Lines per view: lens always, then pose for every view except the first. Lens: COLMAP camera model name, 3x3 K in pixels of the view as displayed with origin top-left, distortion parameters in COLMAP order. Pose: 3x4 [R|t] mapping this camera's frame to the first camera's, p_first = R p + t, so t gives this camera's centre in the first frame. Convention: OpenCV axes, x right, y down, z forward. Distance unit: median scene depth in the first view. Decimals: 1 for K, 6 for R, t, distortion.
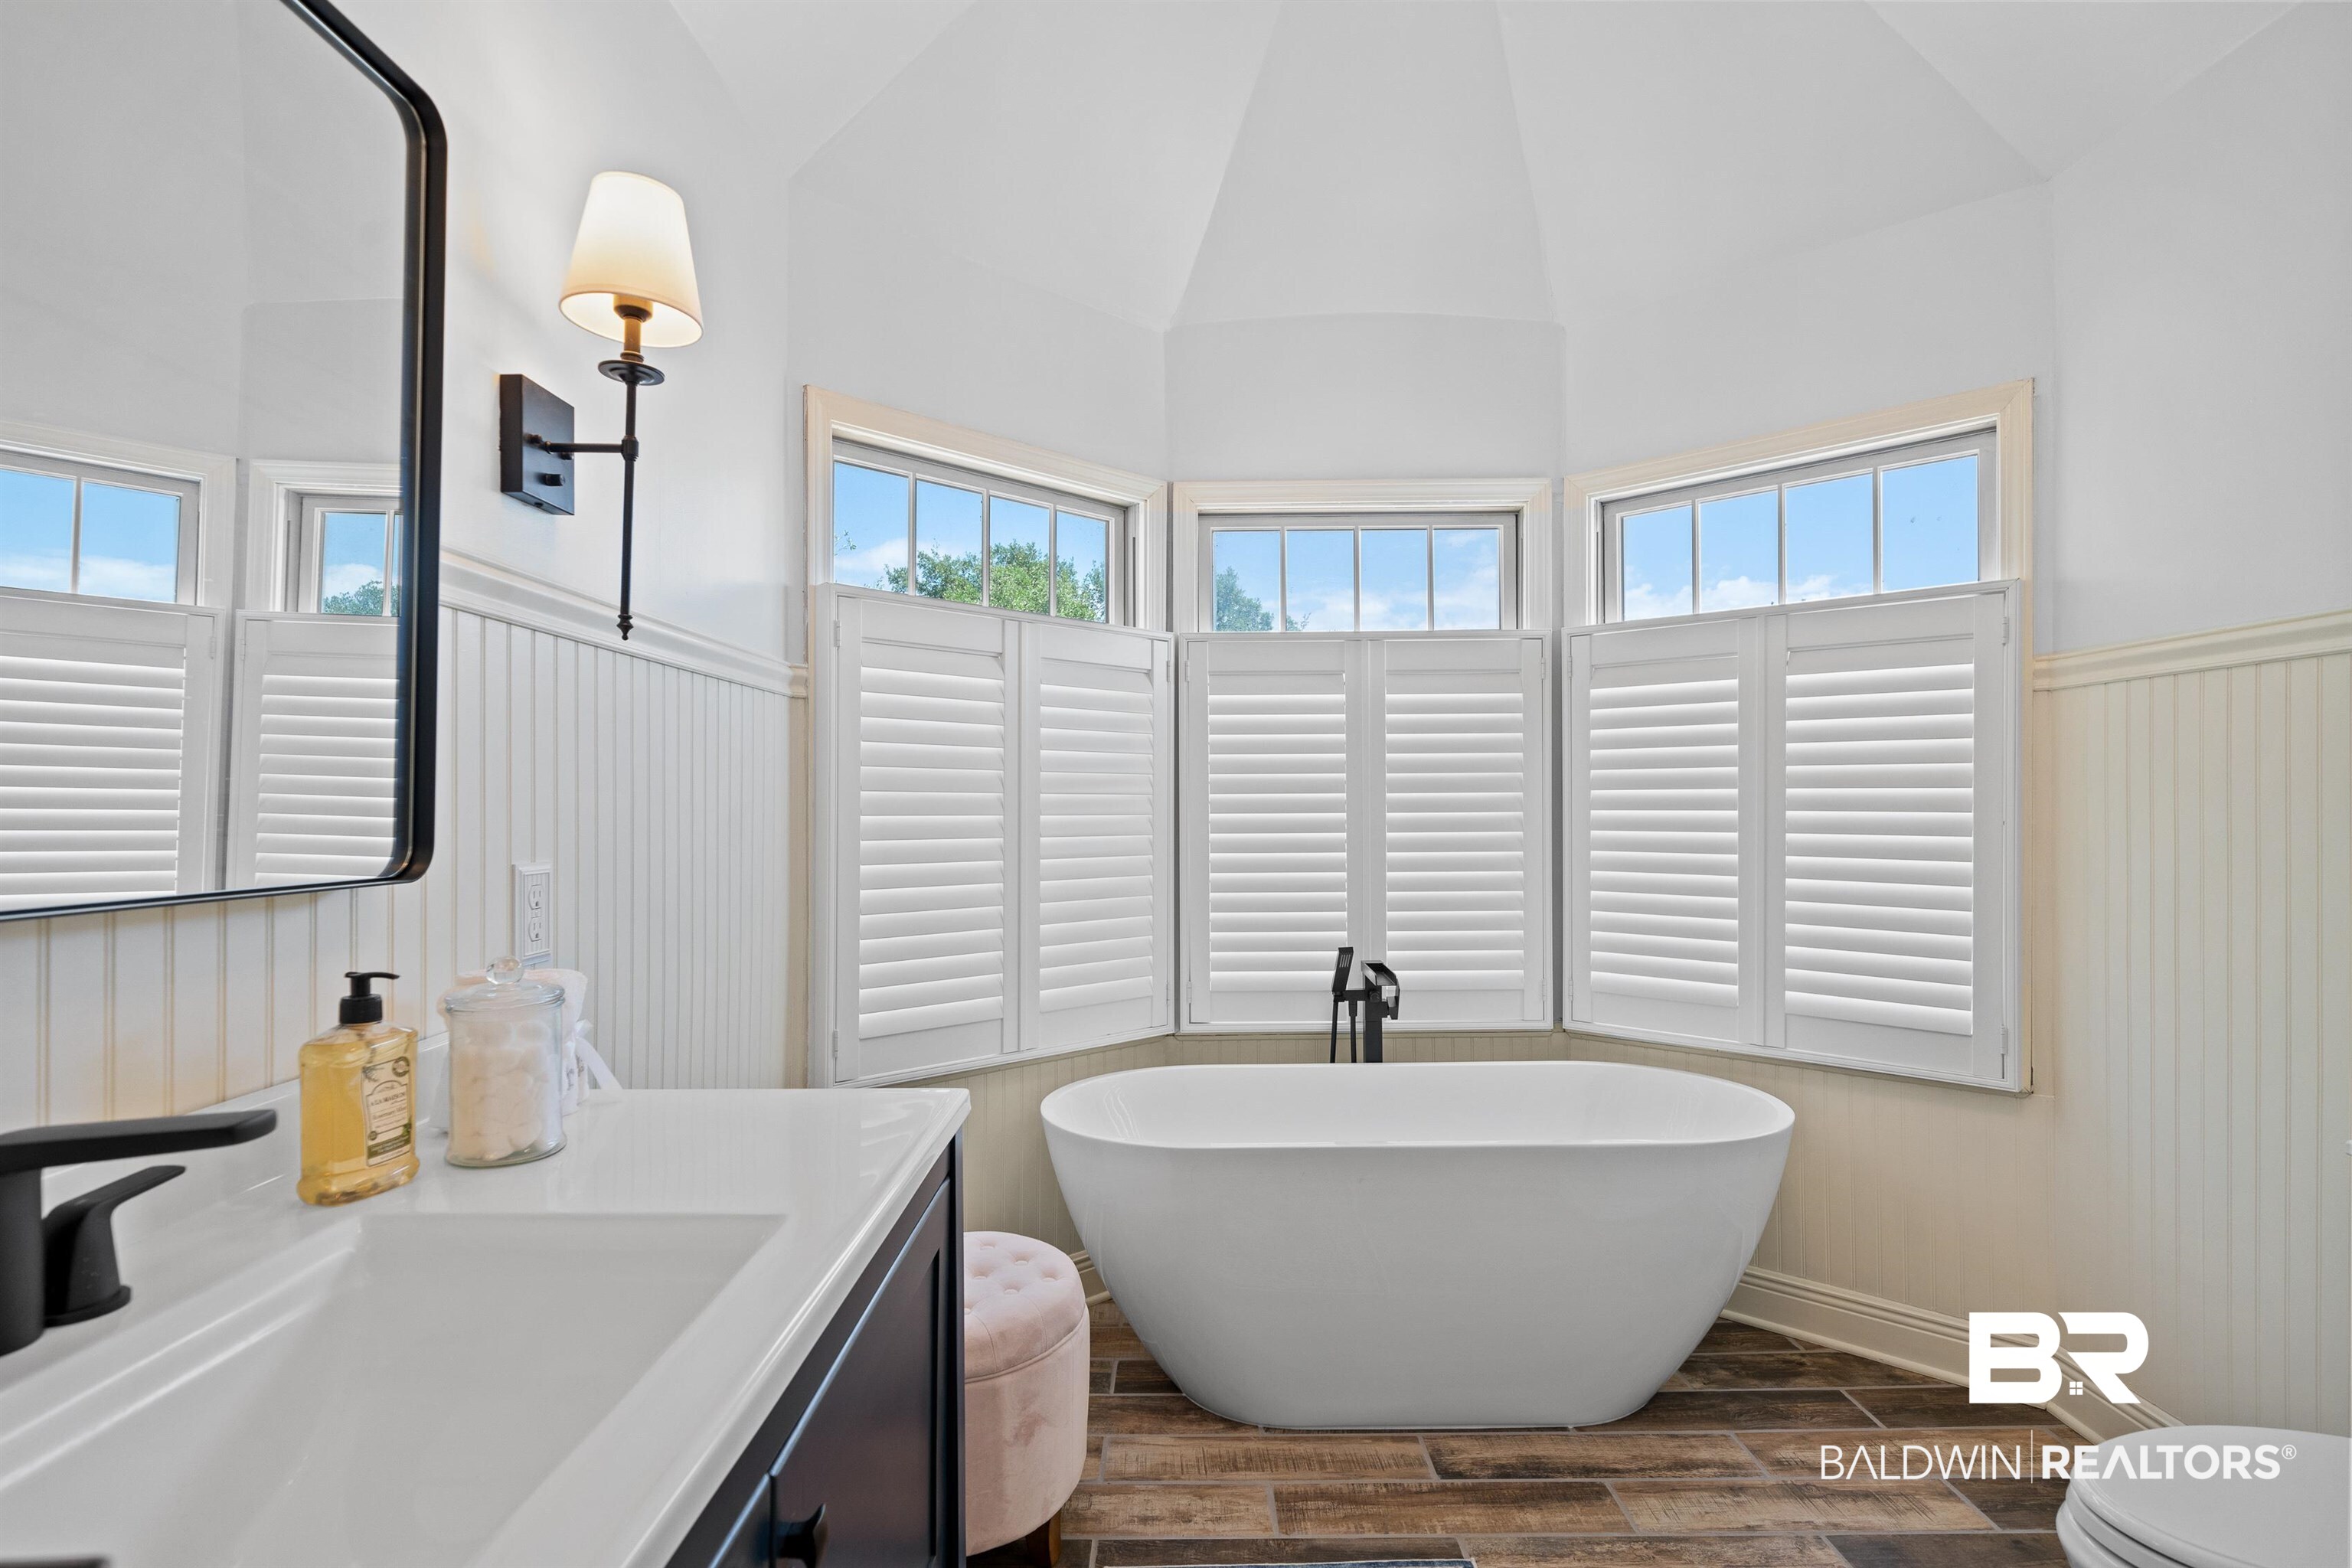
lens RADIAL K [[1201.4, 0, 1187.4], [0, 1201.4, 792.7], [0, 0, 1]] dist [0.001452, -0.001693]
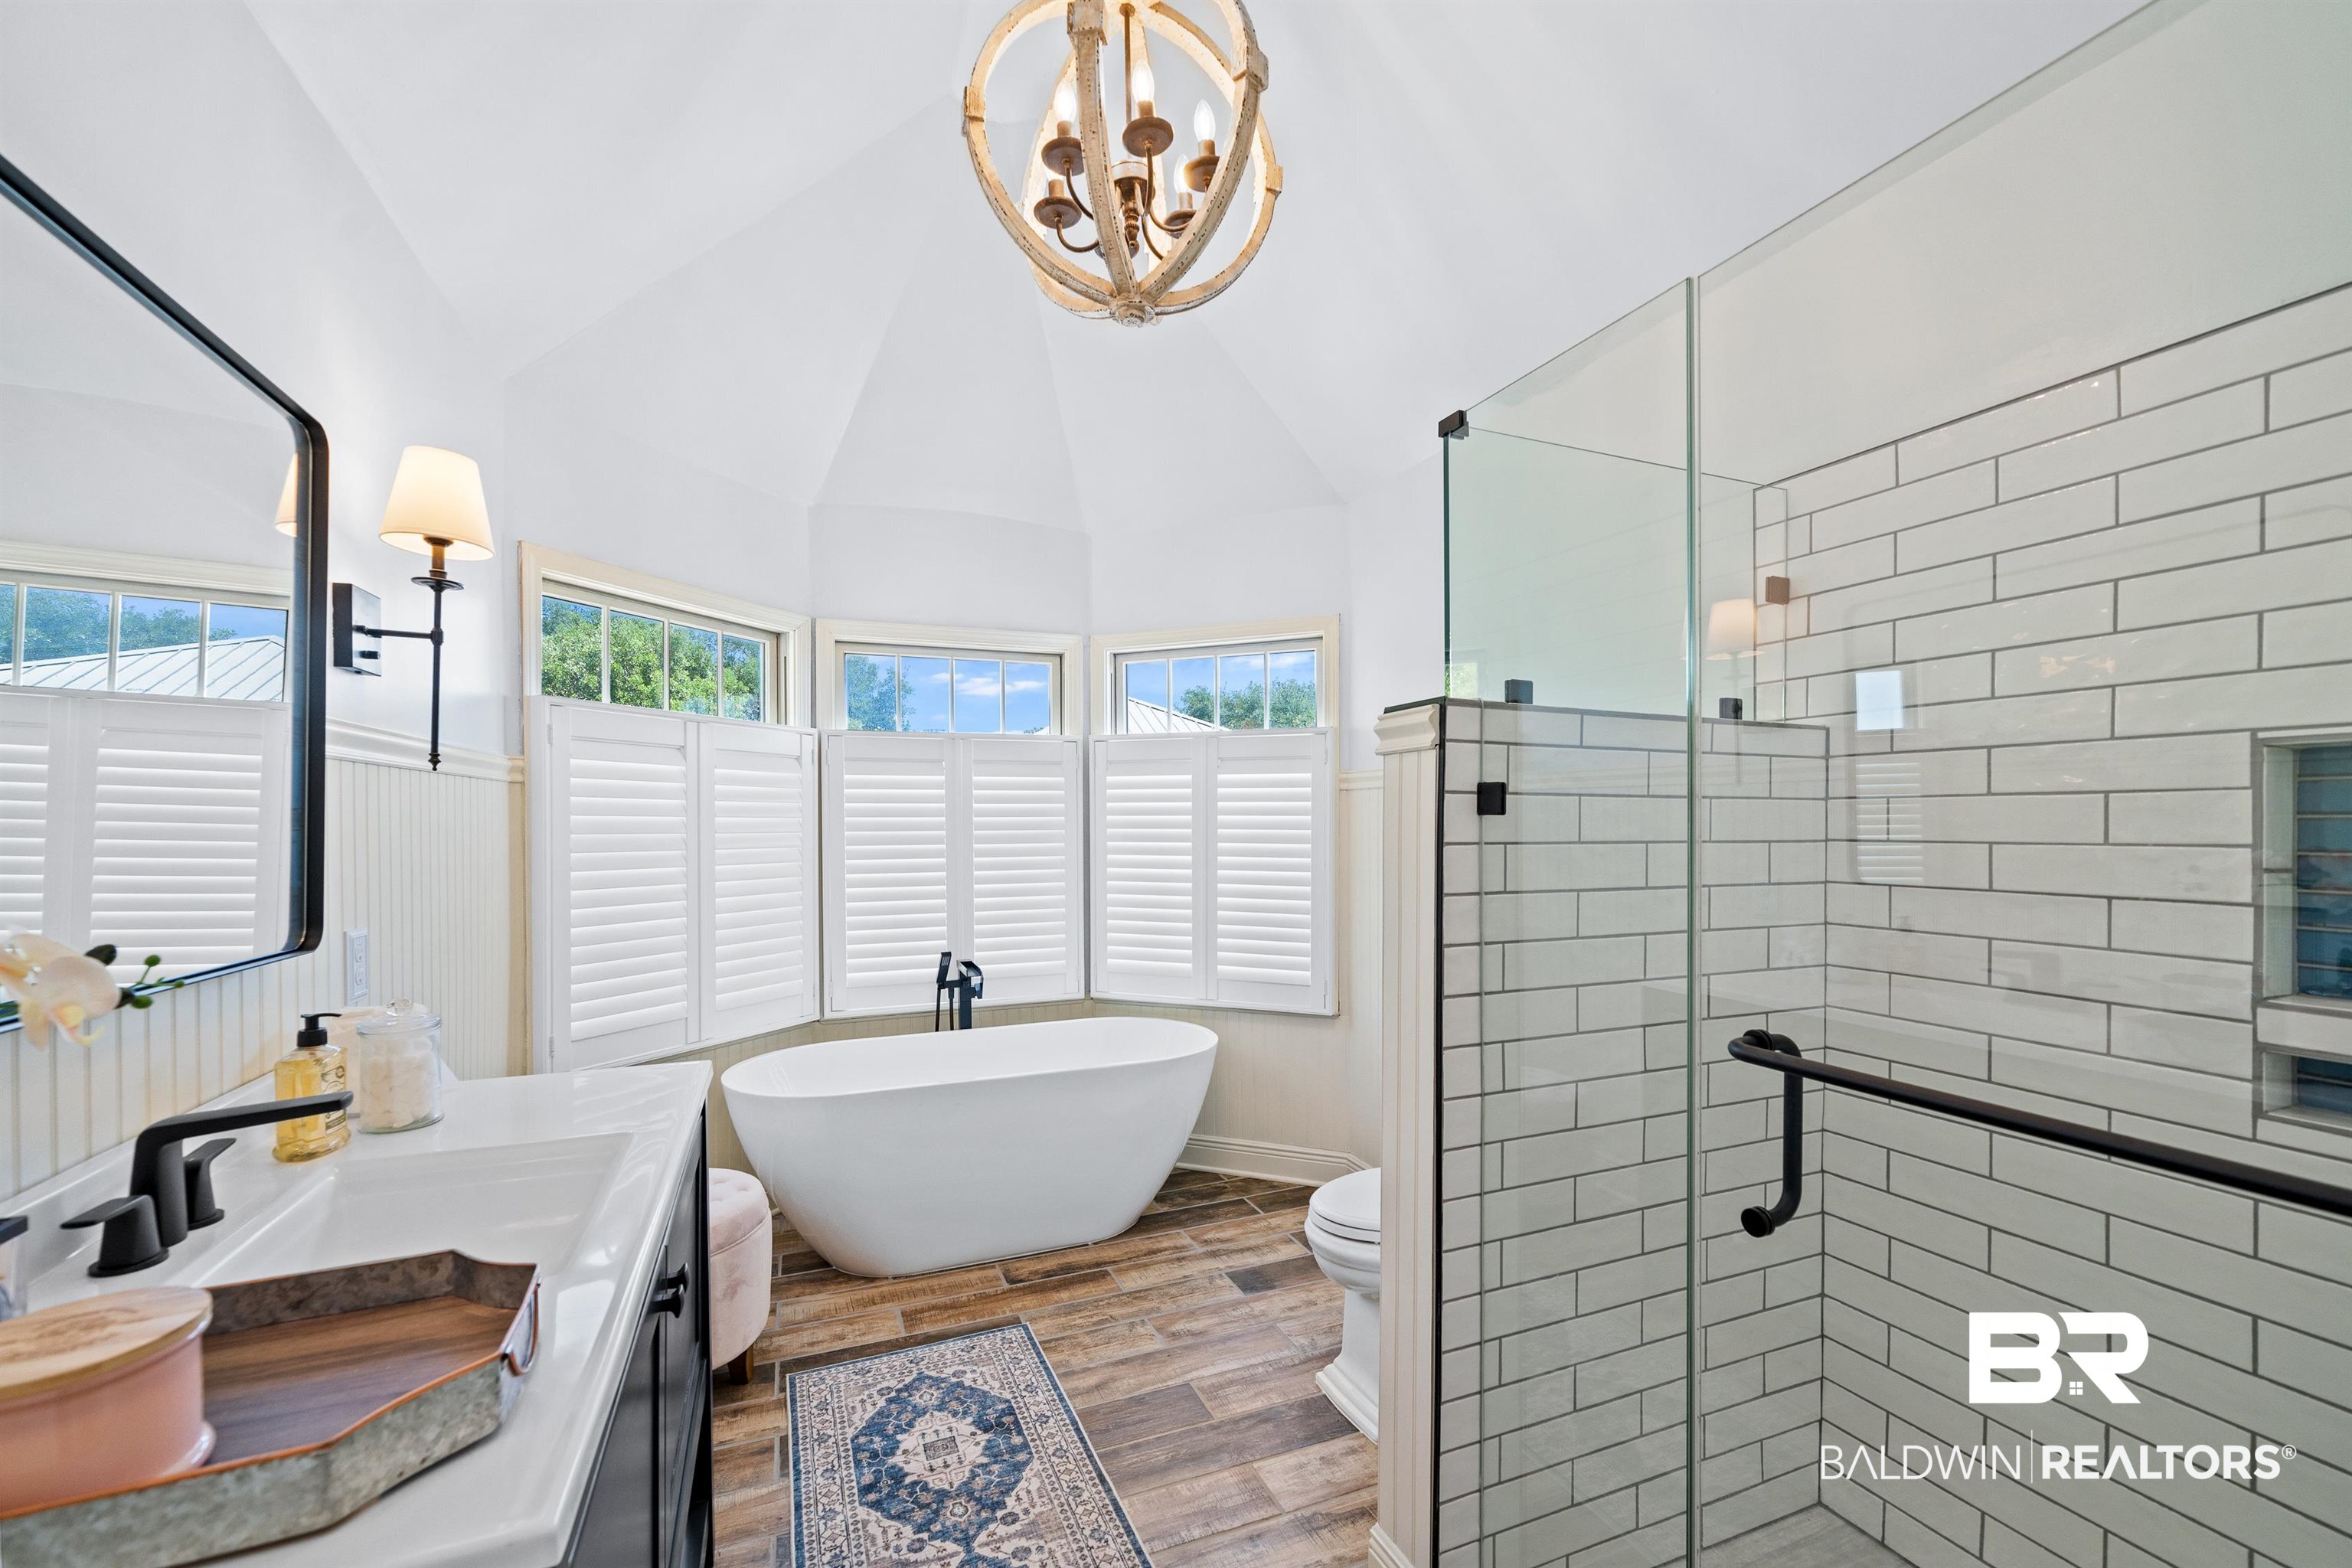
lens RADIAL K [[934.6, 0, 1162.2], [0, 934.6, 838.2], [0, 0, 1]] dist [0.000365, 0.000629]
pose [[0.935238, -0.006719, 0.353955, -0.031000], [0.000477, 0.999843, 0.017719, -0.038216], [-0.354018, -0.016403, 0.935095, -0.200220]]
